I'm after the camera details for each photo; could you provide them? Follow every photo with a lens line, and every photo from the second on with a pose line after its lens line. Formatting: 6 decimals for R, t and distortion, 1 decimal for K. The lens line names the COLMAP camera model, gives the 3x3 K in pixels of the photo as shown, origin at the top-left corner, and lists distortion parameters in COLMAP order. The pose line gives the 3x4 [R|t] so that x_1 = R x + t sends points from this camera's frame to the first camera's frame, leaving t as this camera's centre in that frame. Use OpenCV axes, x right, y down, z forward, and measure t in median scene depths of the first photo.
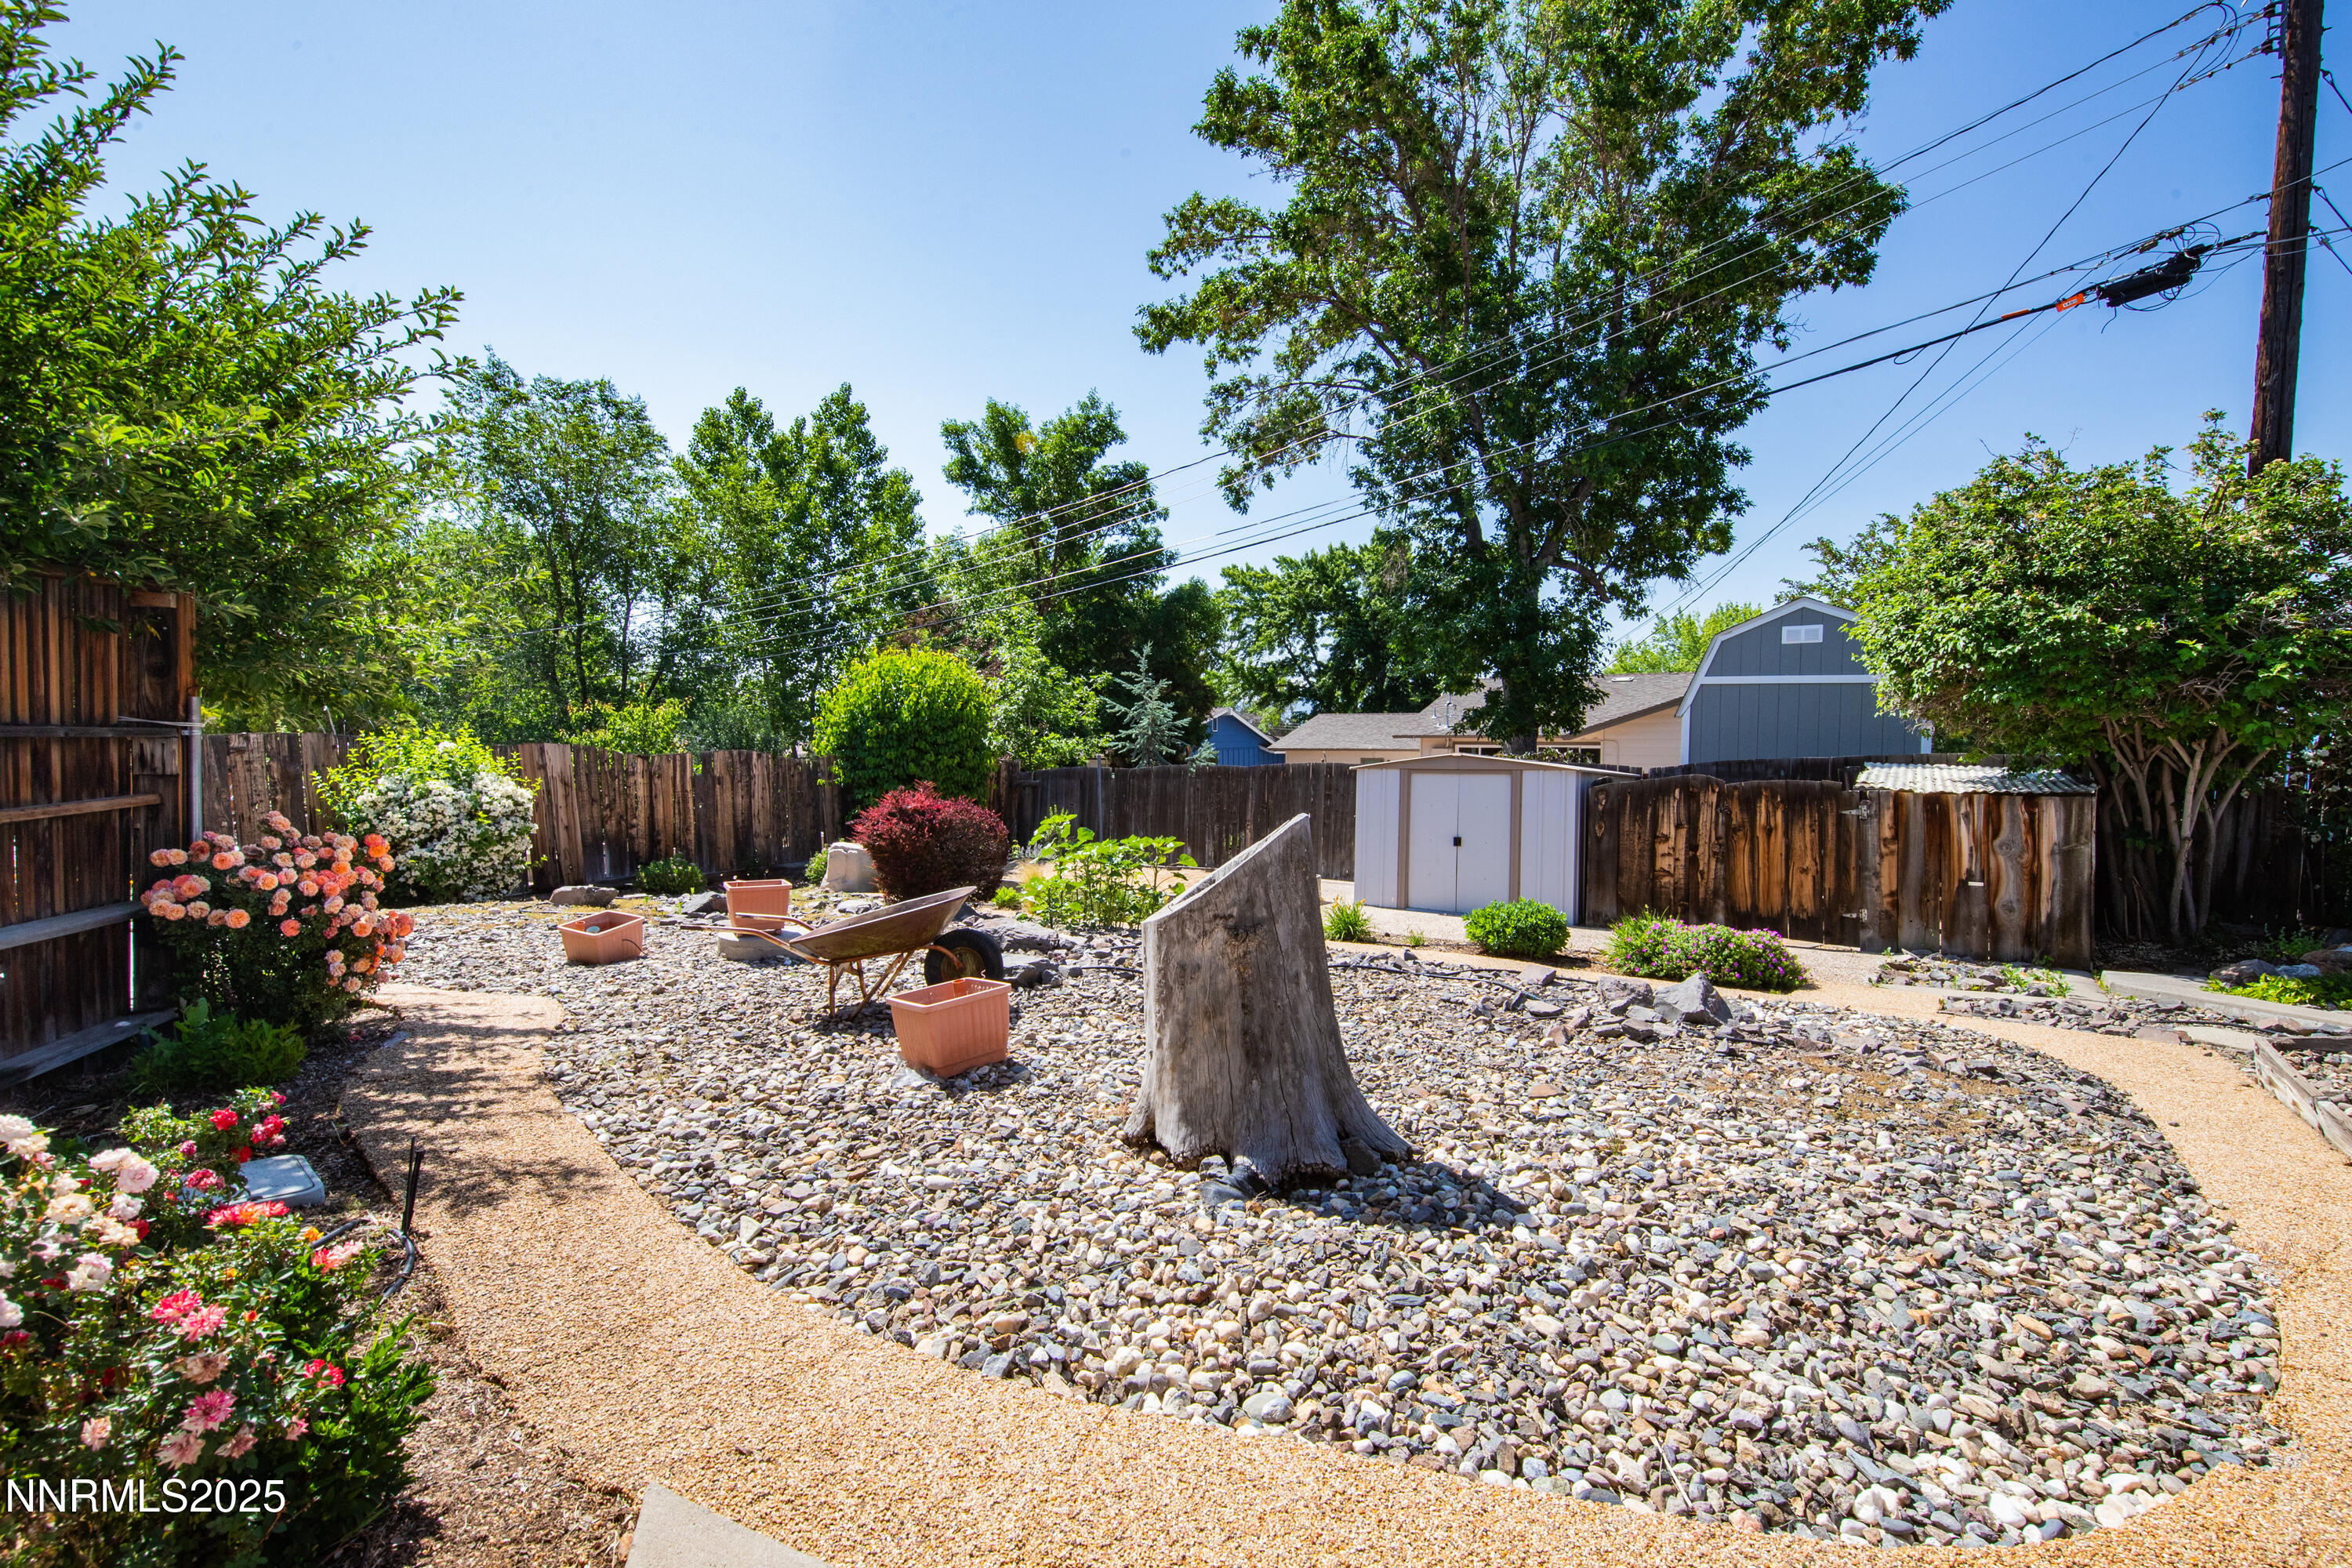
lens RADIAL K [[1003.4, 0, 1173.4], [0, 1003.4, 786.3], [0, 0, 1]] dist [0.004747, -0.002266]
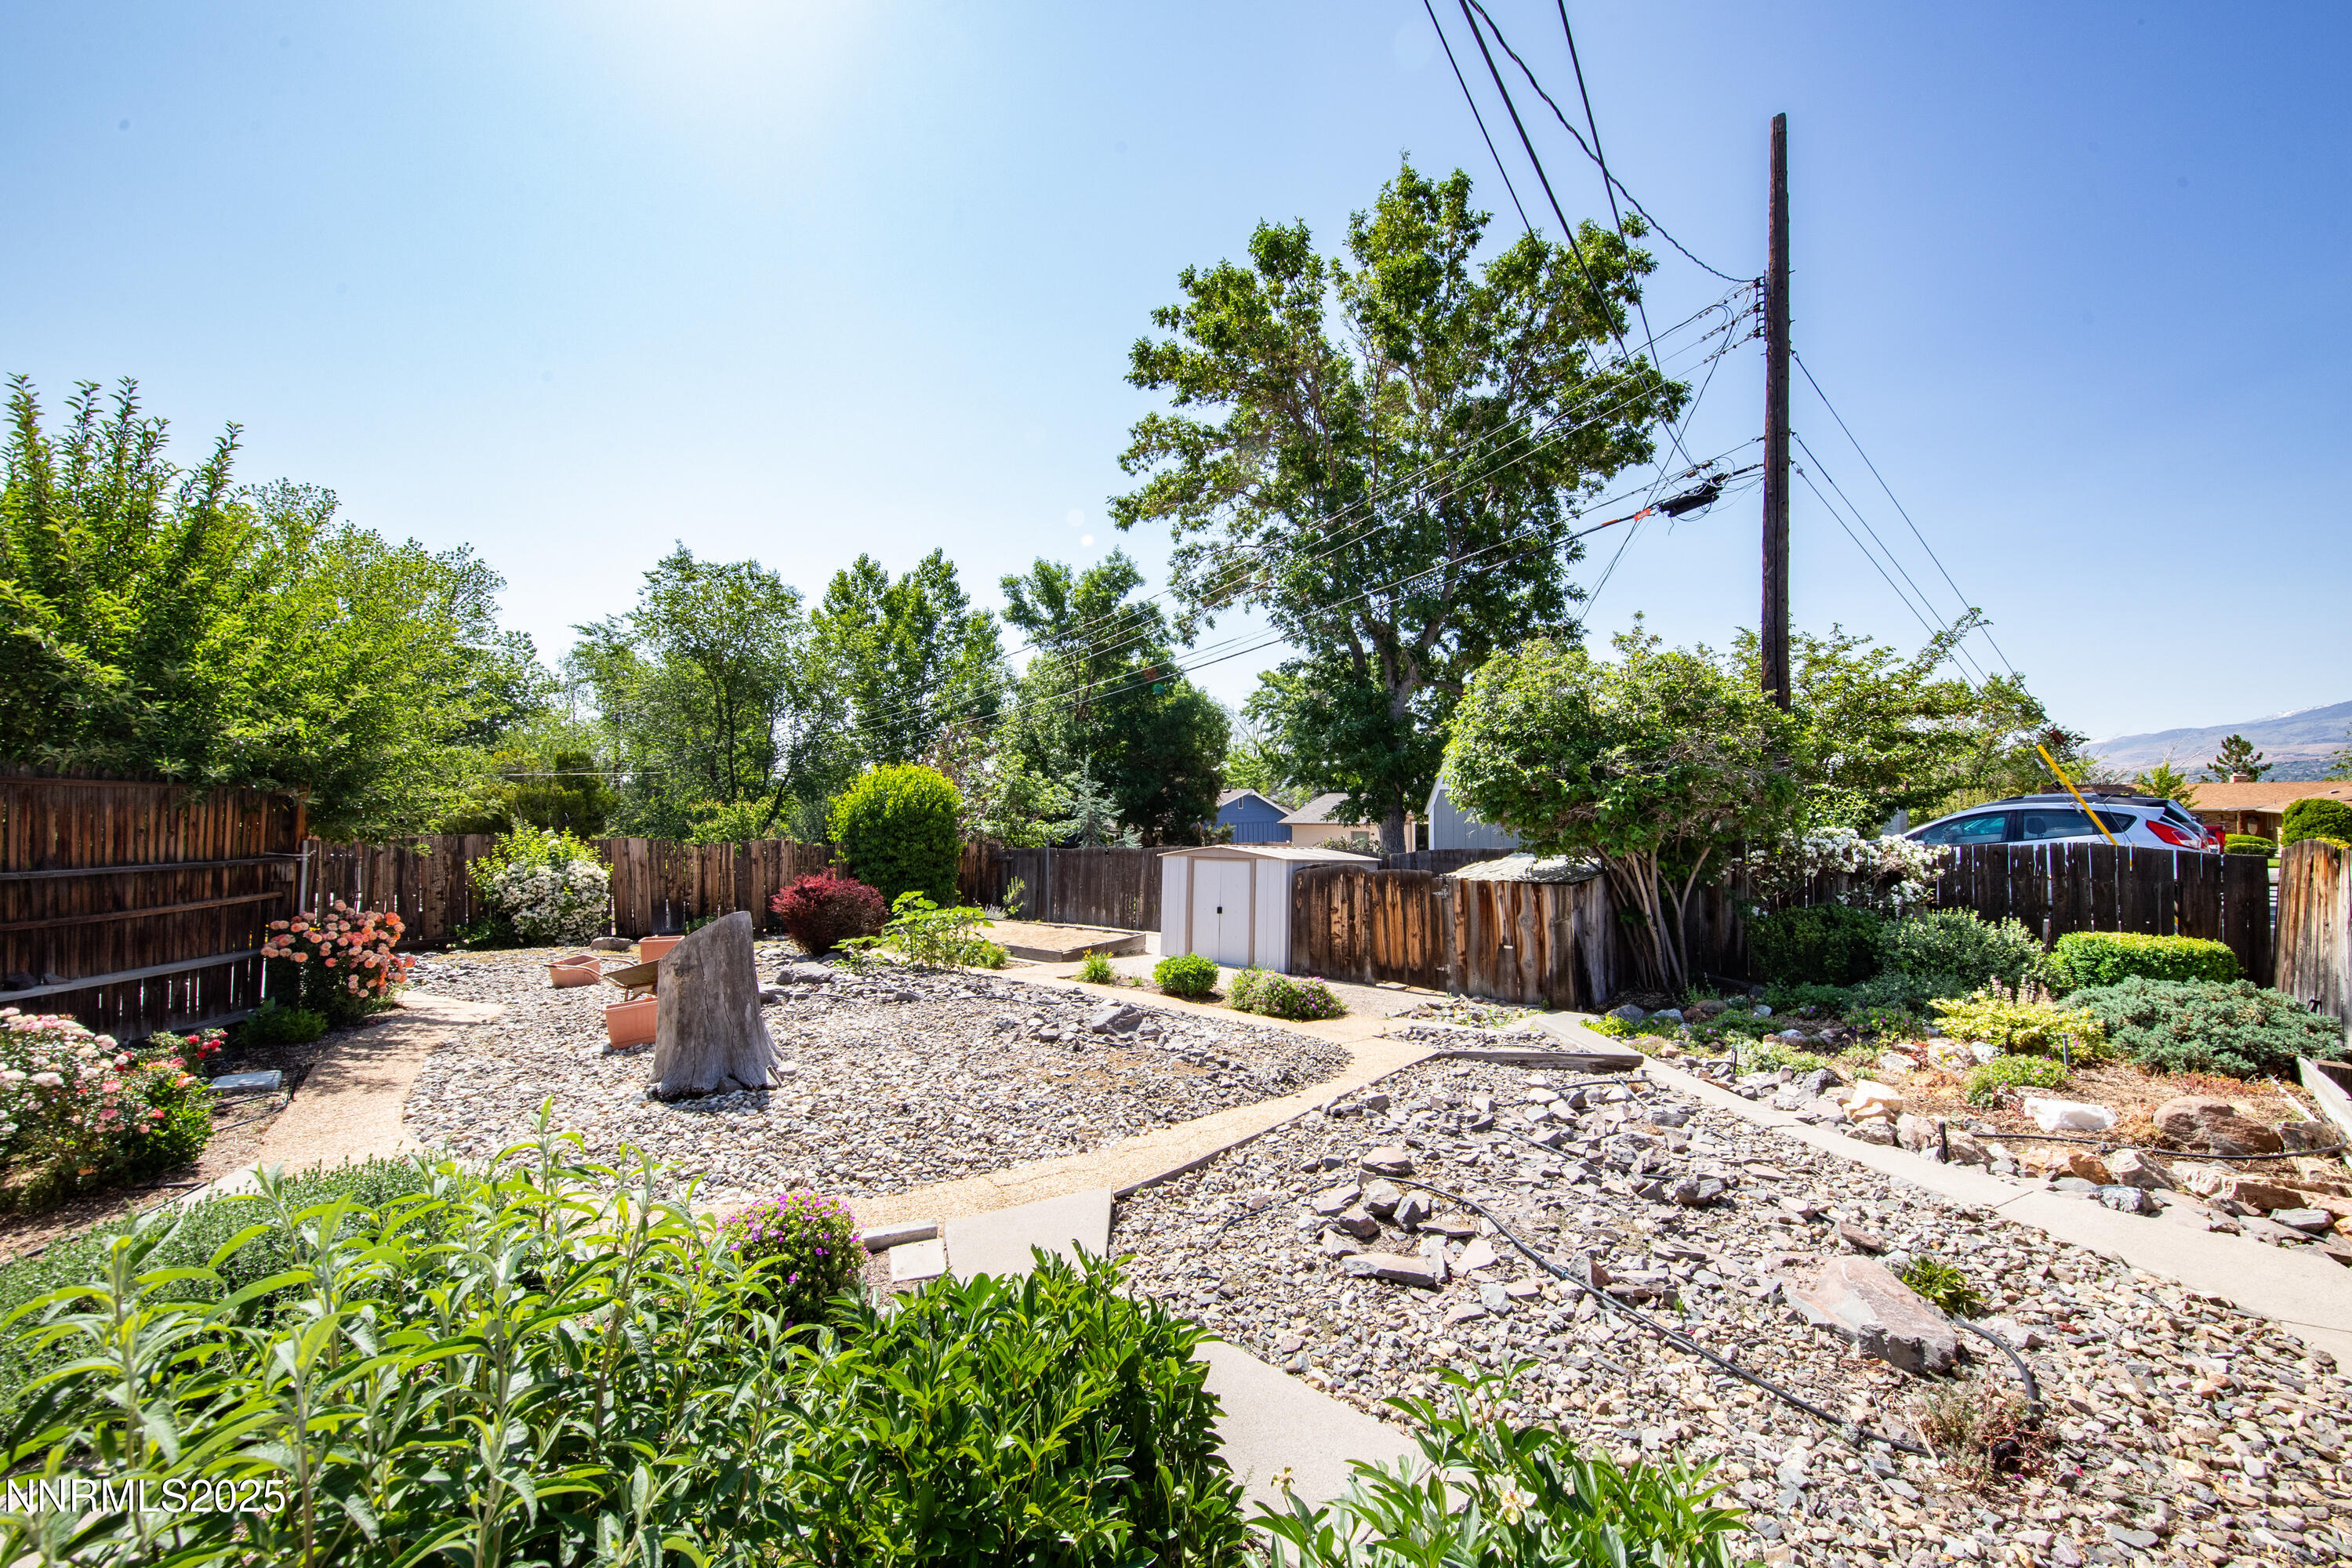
lens RADIAL K [[863.4, 0, 1178.5], [0, 863.4, 783.5], [0, 0, 1]] dist [-0.002582, -0.000039]
pose [[0.992801, -0.010685, -0.119294, 0.199713], [0.001836, 0.997253, -0.074050, -0.016393], [0.119757, 0.073298, 0.990094, -0.099755]]
